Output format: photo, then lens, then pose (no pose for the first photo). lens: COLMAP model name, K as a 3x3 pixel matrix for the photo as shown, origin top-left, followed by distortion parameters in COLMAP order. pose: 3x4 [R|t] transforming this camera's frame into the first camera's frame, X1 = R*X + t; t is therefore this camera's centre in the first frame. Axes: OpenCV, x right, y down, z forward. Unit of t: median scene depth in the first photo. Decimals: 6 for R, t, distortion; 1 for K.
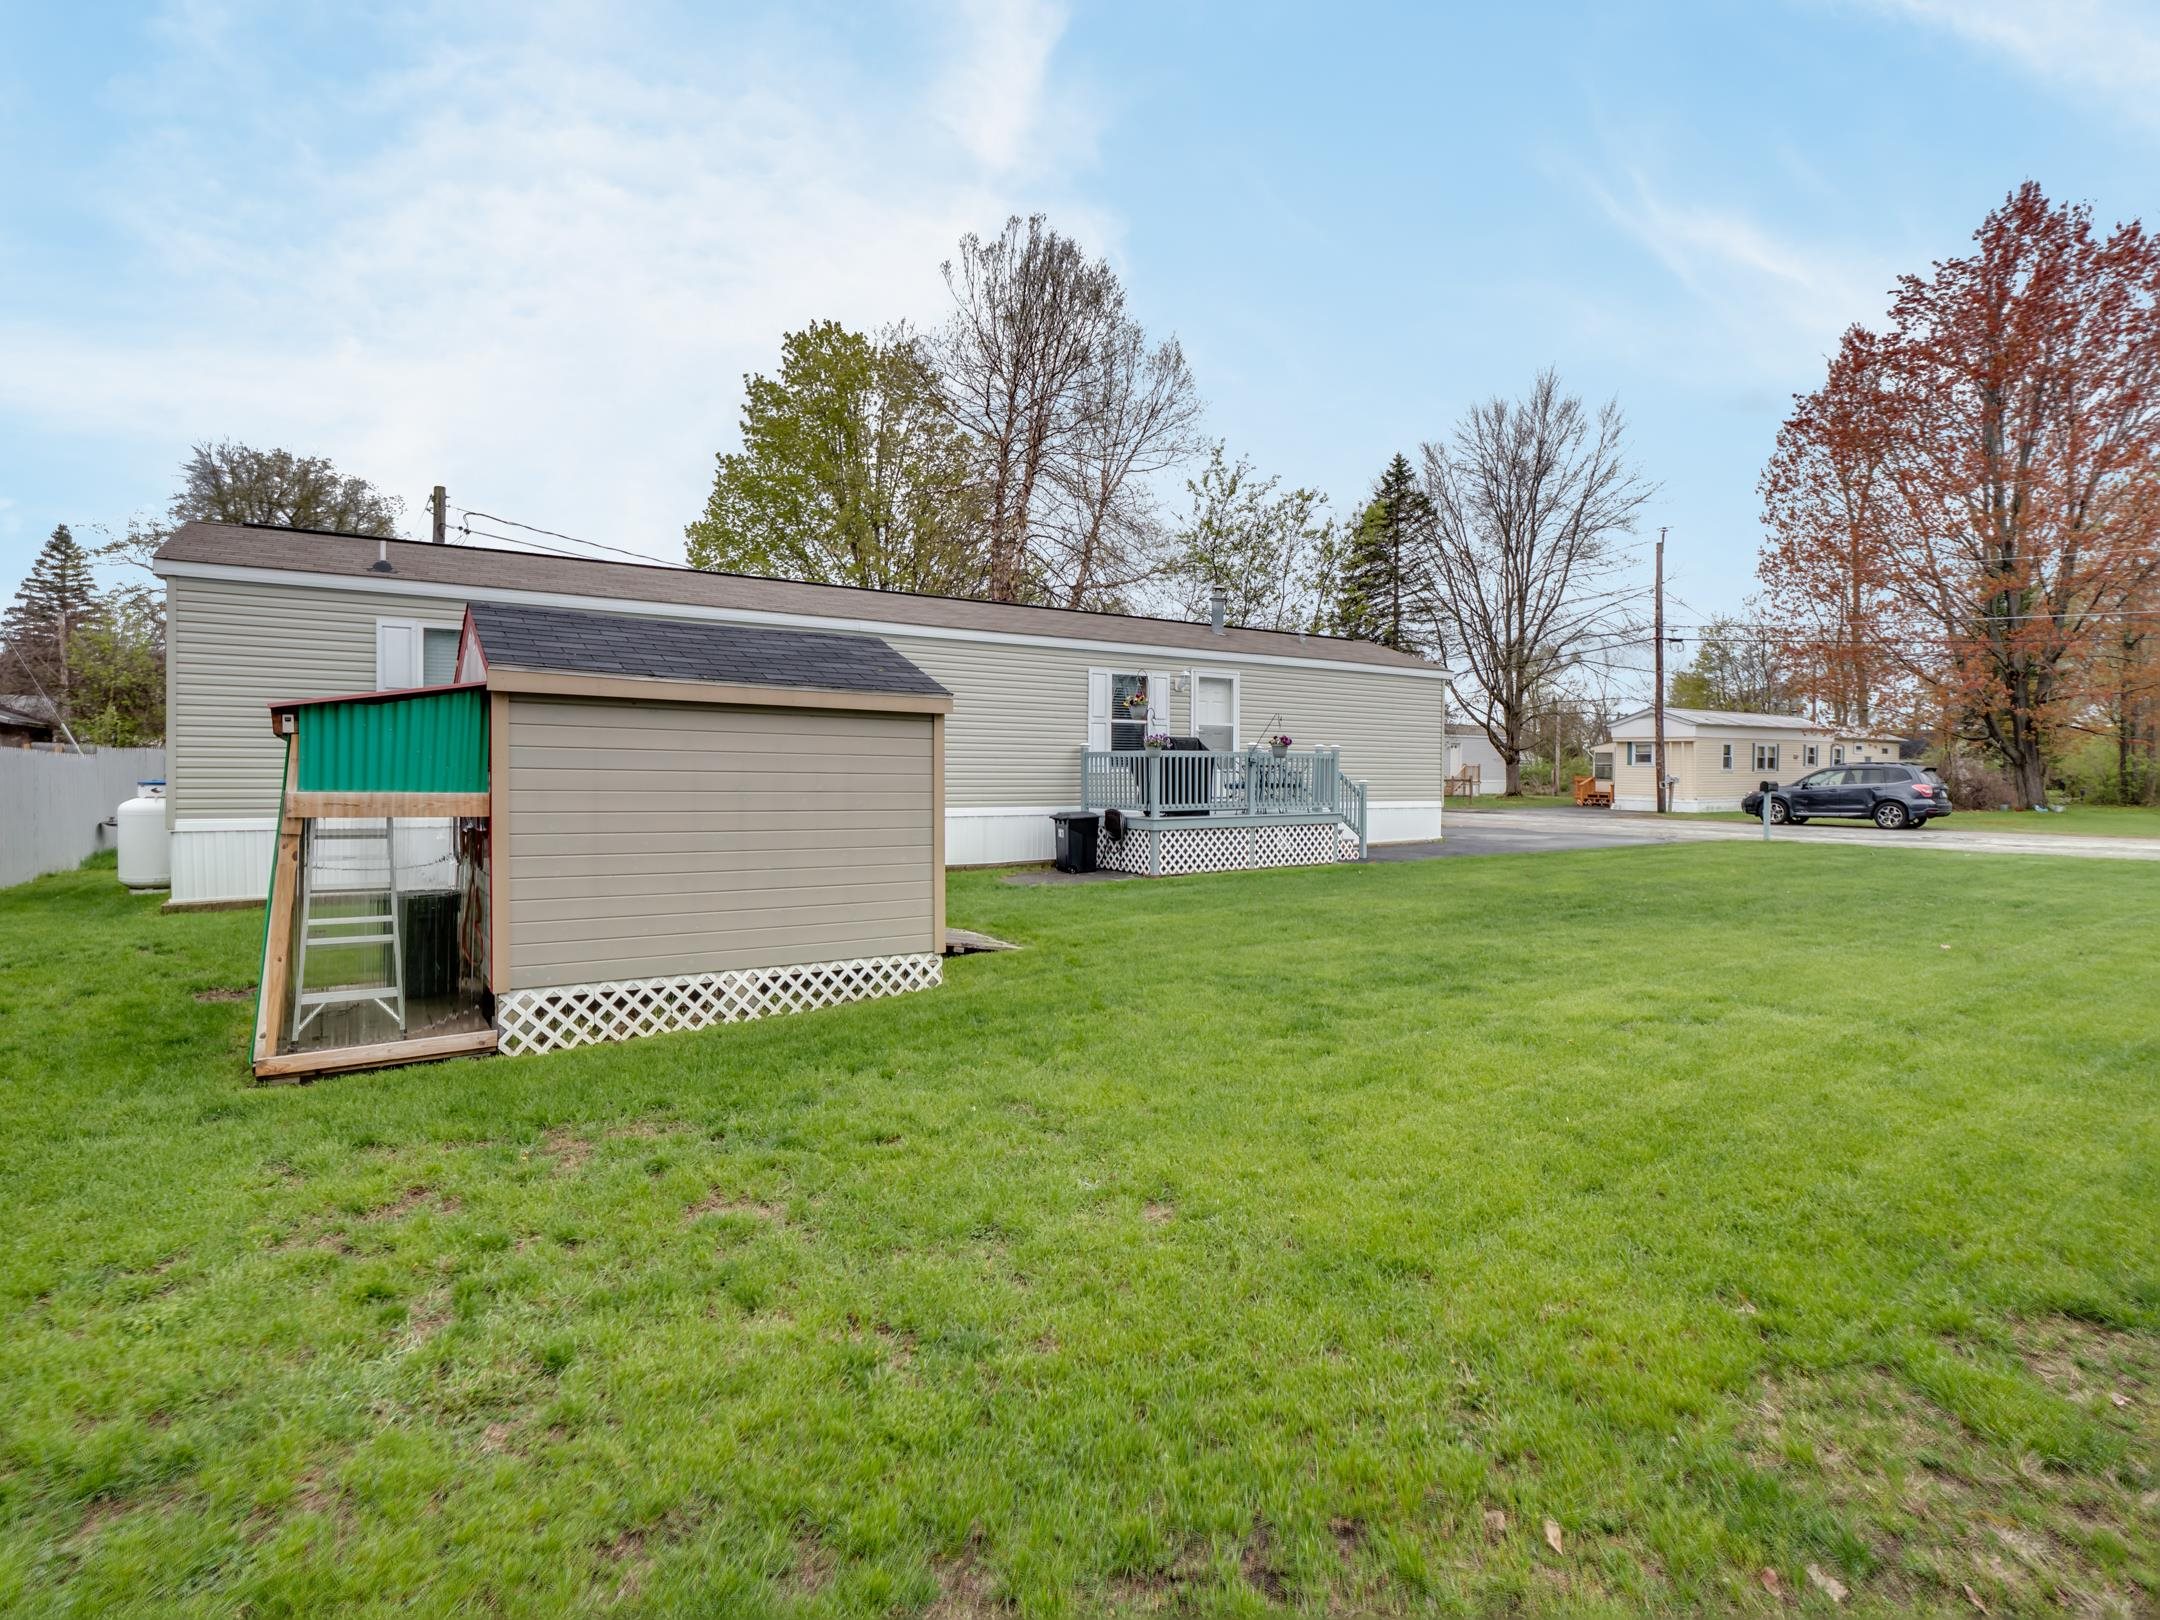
lens RADIAL K [[1091.6, 0, 1077.3], [0, 1091.6, 776.2], [0, 0, 1]] dist [0.000332, -0.000894]
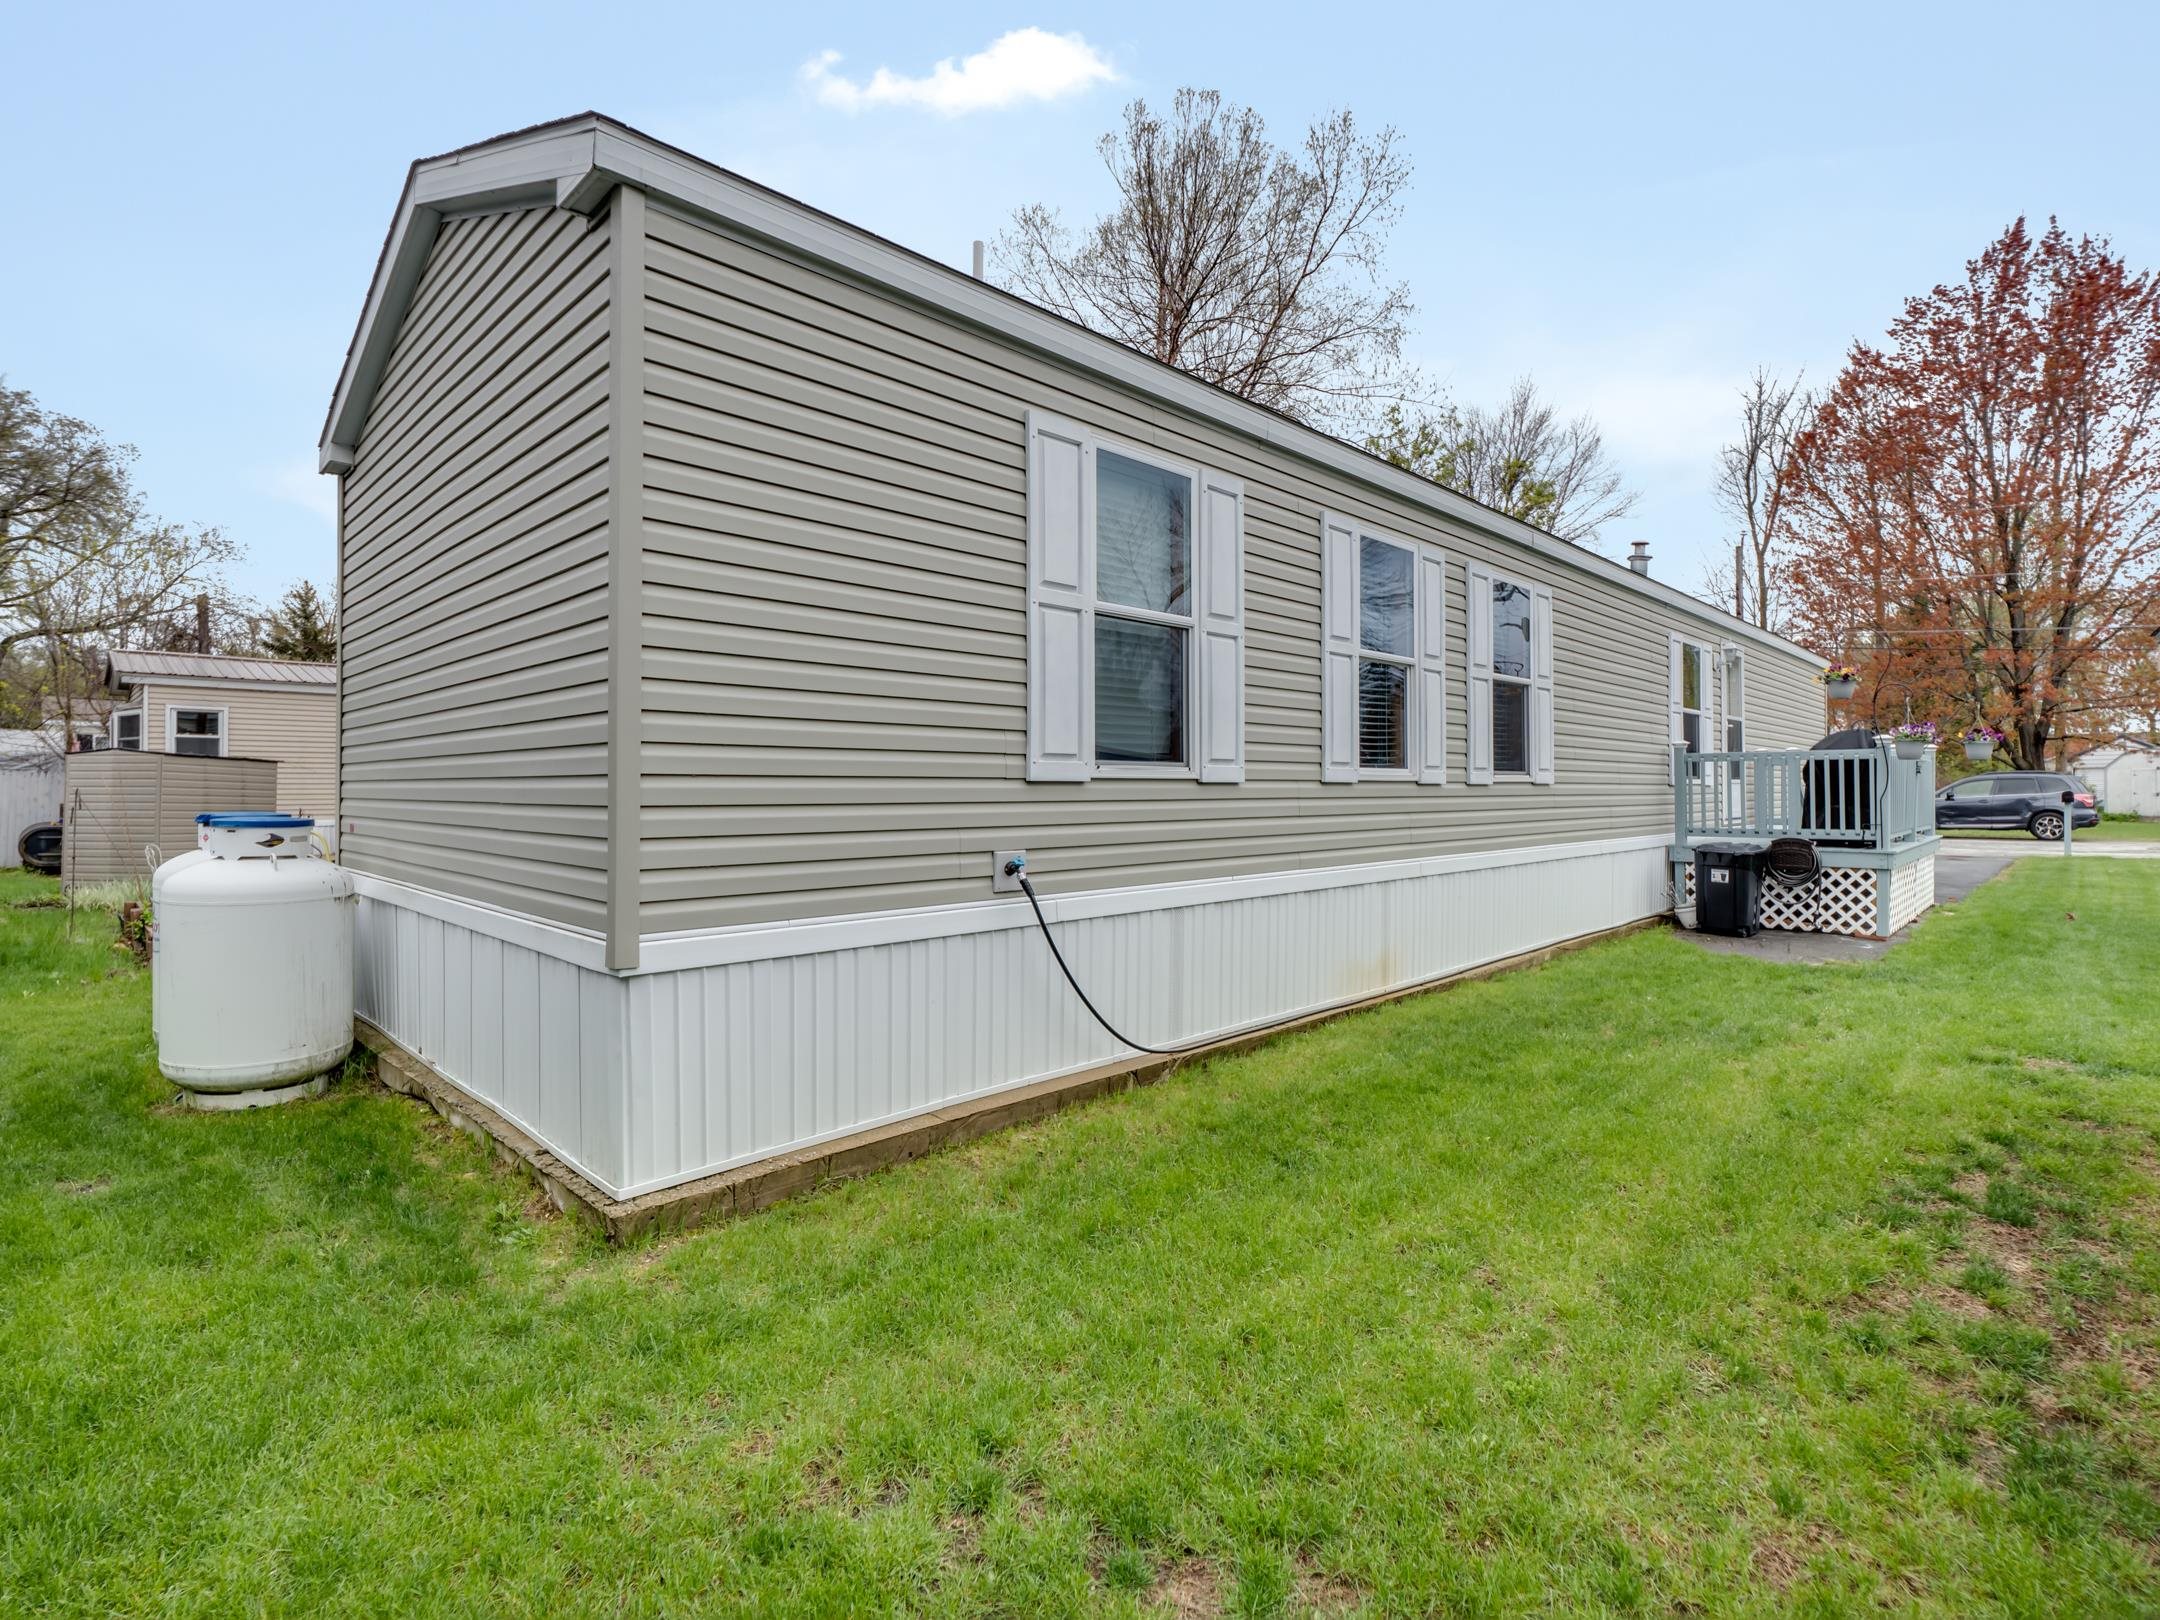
lens RADIAL K [[1062.3, 0, 1080.0], [0, 1062.3, 810.0], [0, 0, 1]] dist [-0.003317, -0.001488]
pose [[0.976444, -0.011981, 0.215440, -0.218266], [0.008425, 0.999813, 0.017415, -0.001832], [-0.215608, -0.015189, 0.976362, 0.189898]]
